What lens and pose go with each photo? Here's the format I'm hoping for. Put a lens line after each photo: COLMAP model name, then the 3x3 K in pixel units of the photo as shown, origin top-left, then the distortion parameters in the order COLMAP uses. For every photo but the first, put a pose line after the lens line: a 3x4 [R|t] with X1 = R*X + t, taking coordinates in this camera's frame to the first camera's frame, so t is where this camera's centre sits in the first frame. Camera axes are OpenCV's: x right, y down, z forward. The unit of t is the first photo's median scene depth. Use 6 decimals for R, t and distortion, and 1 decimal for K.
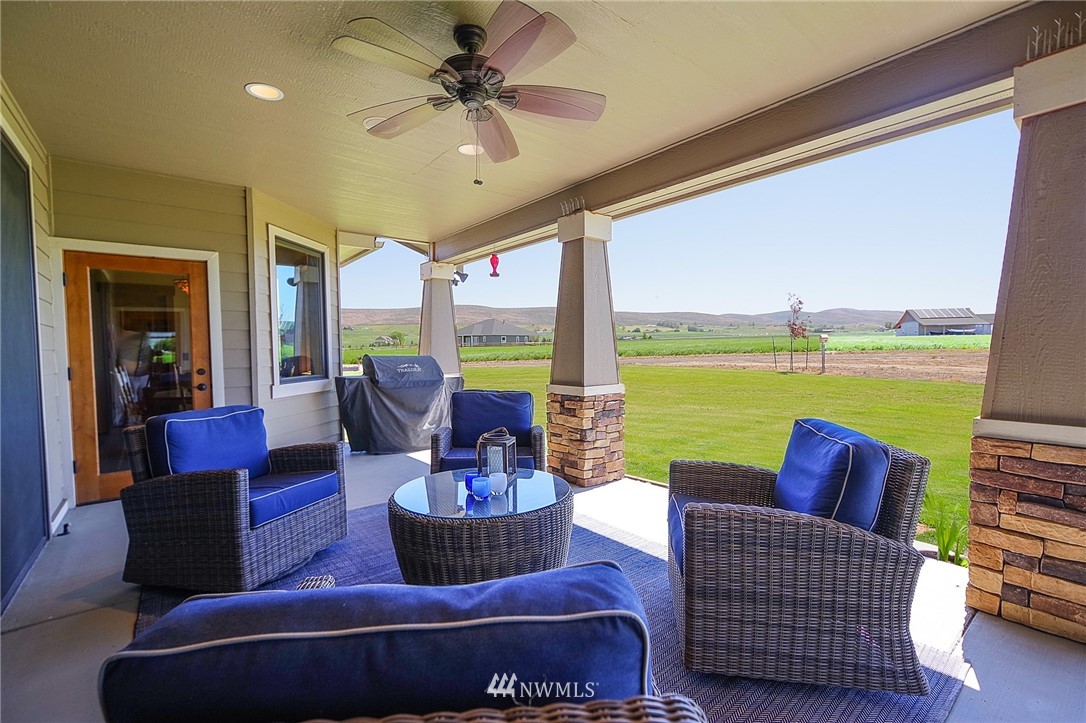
lens RADIAL K [[464.7, 0, 543.0], [0, 464.7, 369.6], [0, 0, 1]] dist [-0.006880, -0.000085]
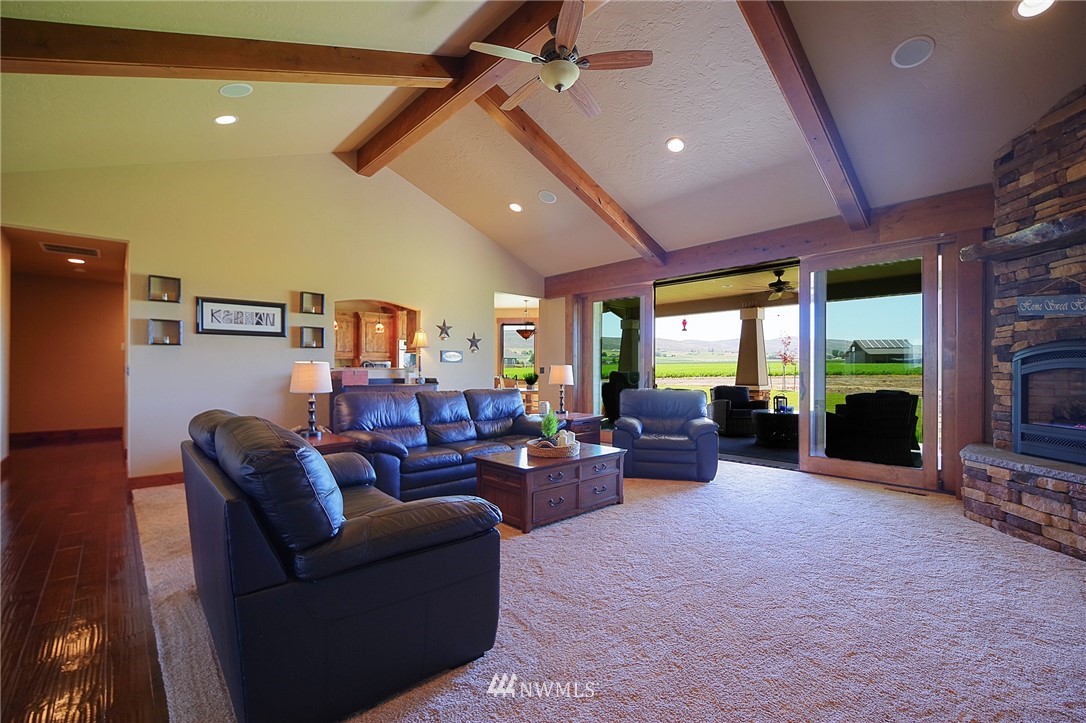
lens RADIAL K [[464.7, 0, 543.0], [0, 464.7, 369.6], [0, 0, 1]] dist [-0.006880, -0.000085]
pose [[0.996864, 0.012190, 0.078185, -0.353297], [-0.008344, 0.998748, -0.049329, 0.024451], [-0.078689, 0.048522, 0.995718, -0.358694]]
